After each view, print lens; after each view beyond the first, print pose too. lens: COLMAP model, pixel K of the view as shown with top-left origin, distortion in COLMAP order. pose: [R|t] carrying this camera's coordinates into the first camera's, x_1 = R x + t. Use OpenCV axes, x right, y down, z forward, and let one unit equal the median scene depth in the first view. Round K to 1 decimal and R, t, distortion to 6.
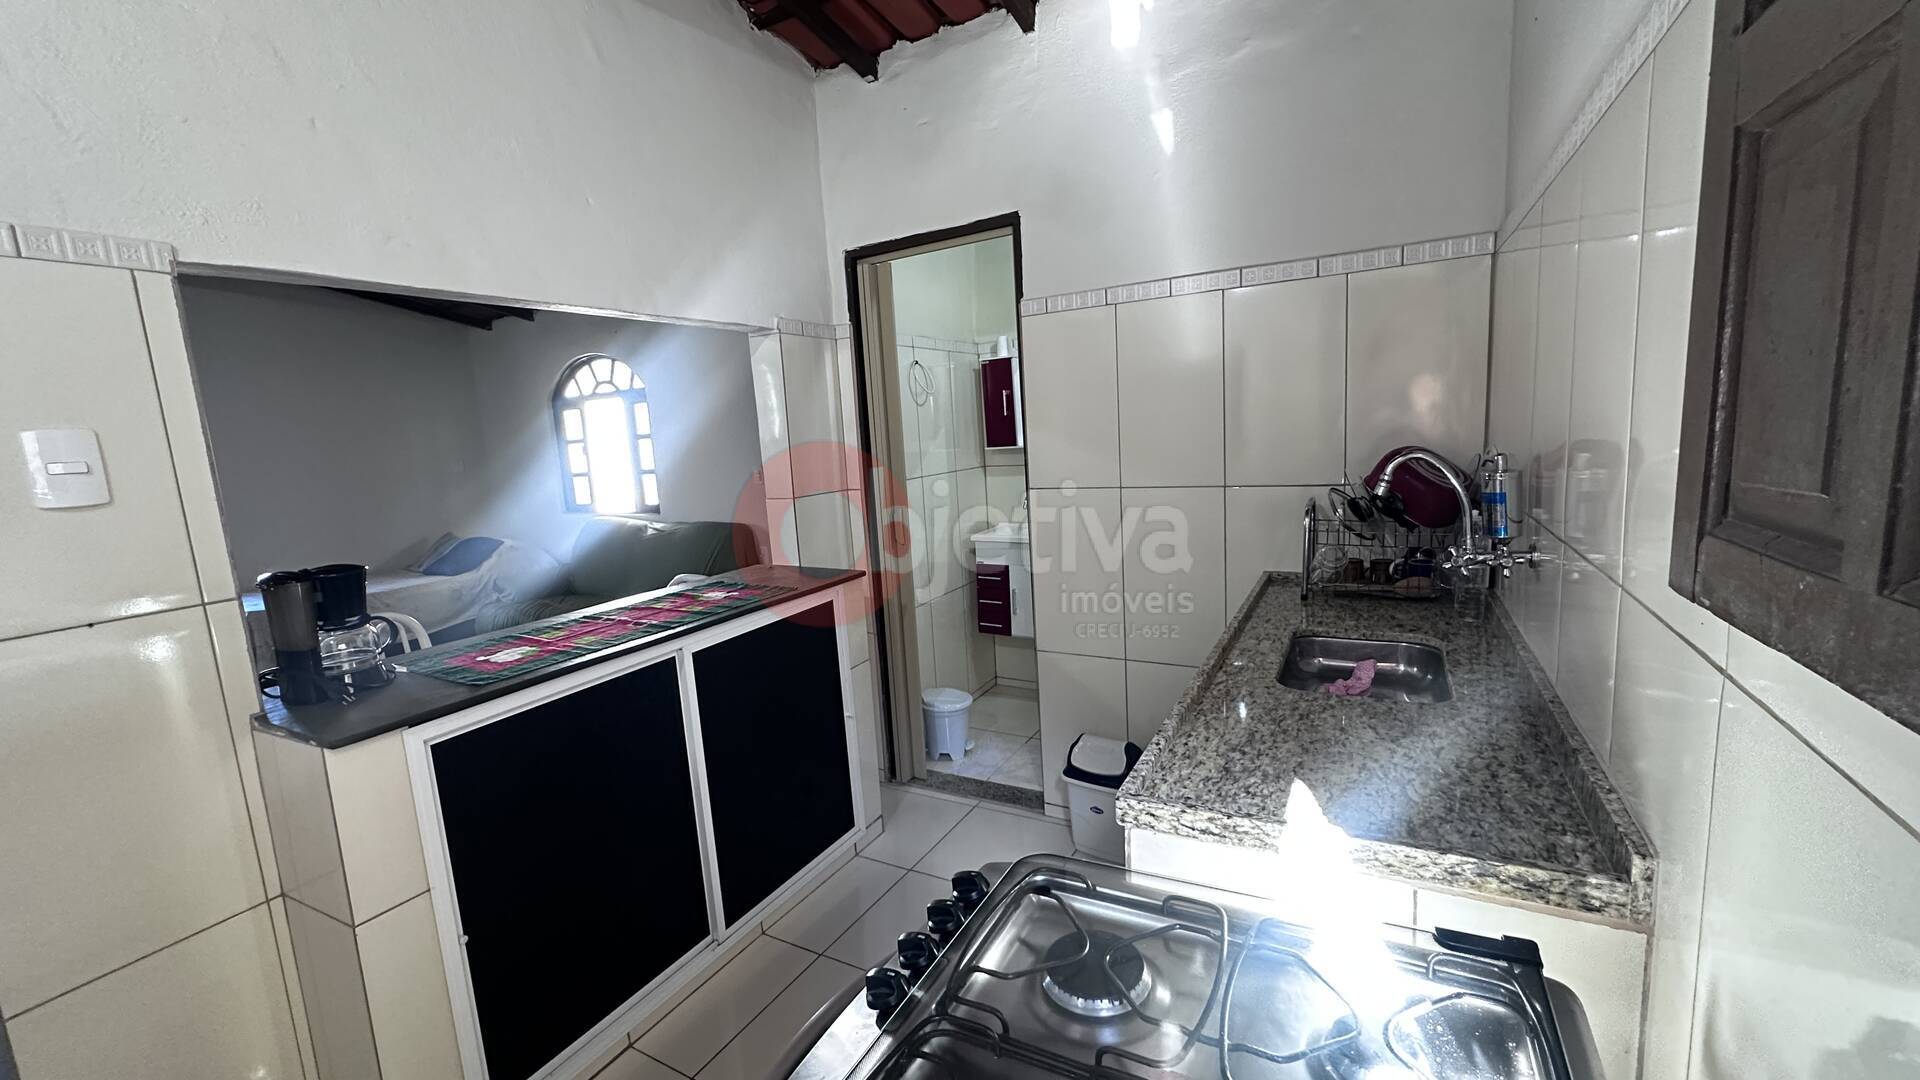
lens RADIAL K [[765.0, 0, 959.3], [0, 765.0, 534.3], [0, 0, 1]] dist [-0.000072, 0.000251]
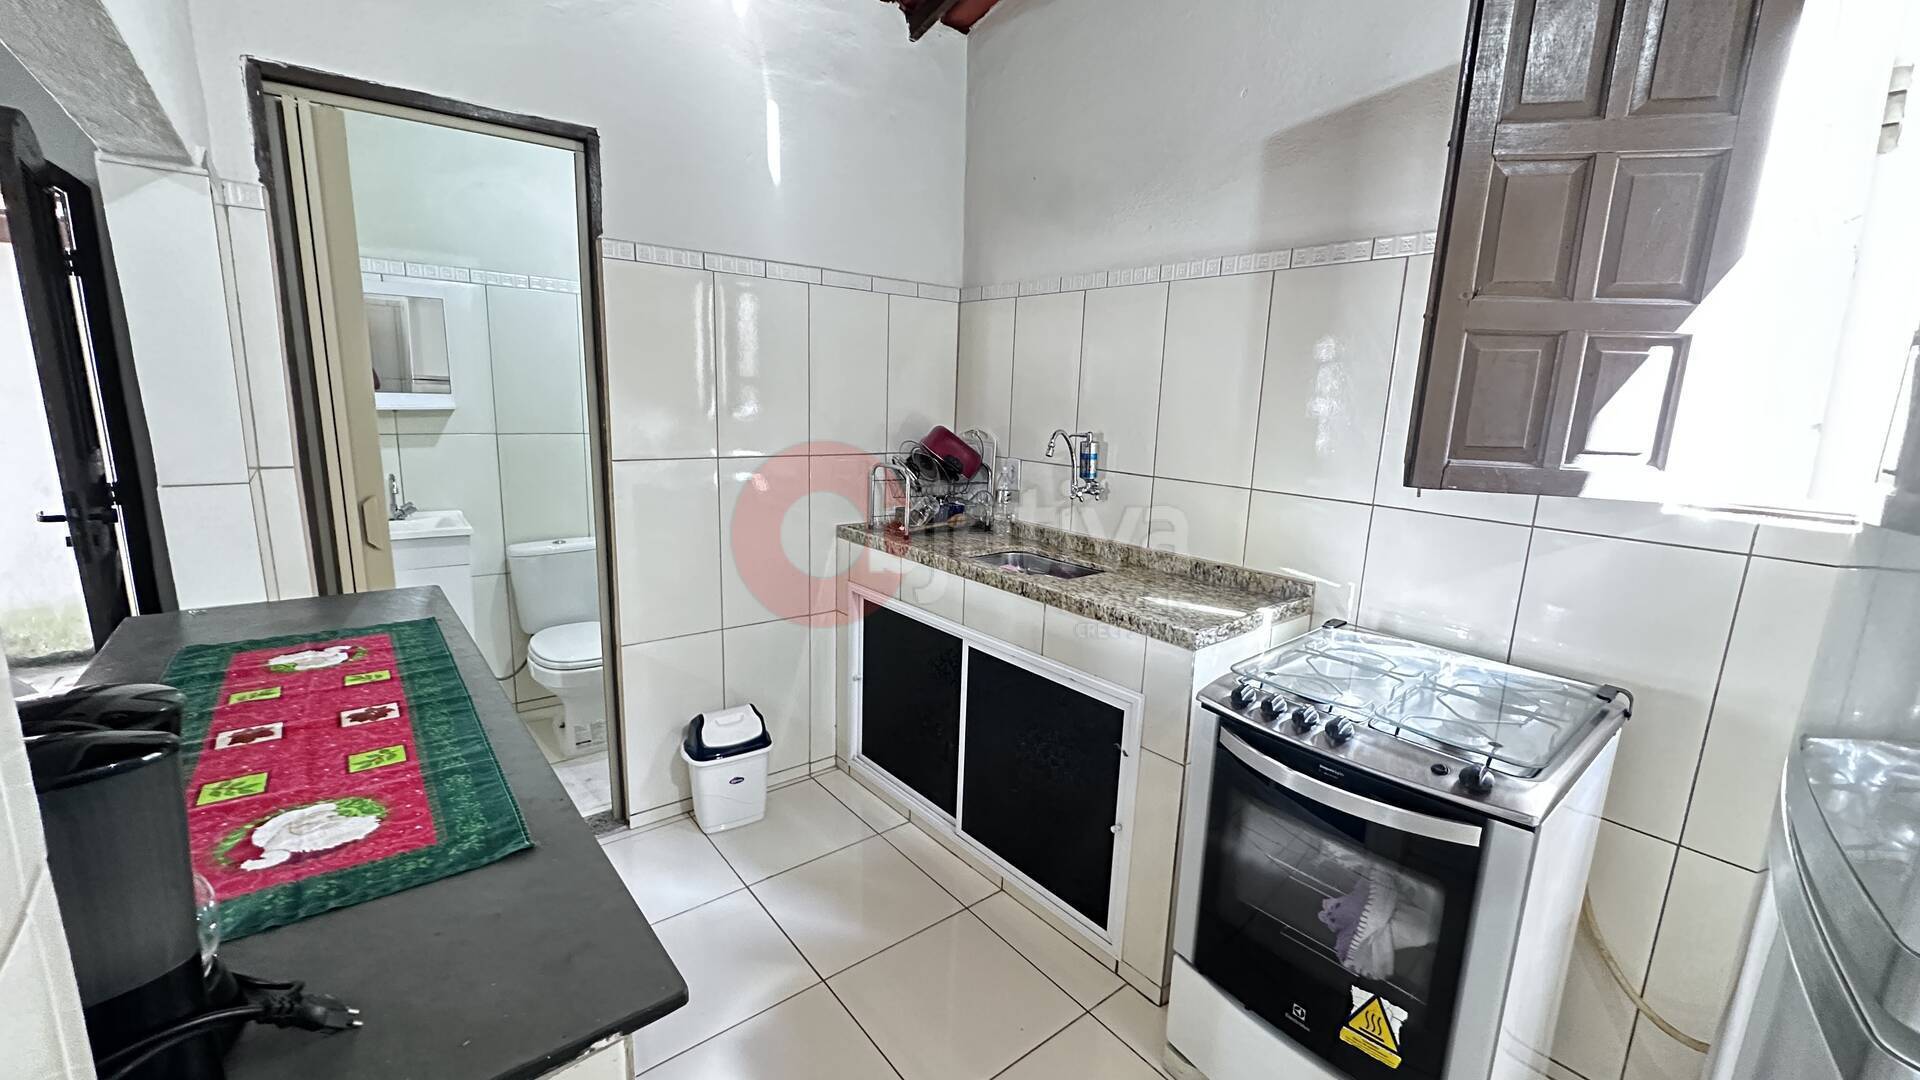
lens RADIAL K [[761.2, 0, 958.3], [0, 761.2, 537.3], [0, 0, 1]] dist [-0.003792, 0.000760]
pose [[0.368811, -0.101671, 0.923927, -0.484250], [0.074987, 0.994014, 0.079450, -0.011038], [-0.926475, 0.039981, 0.374227, 0.277314]]
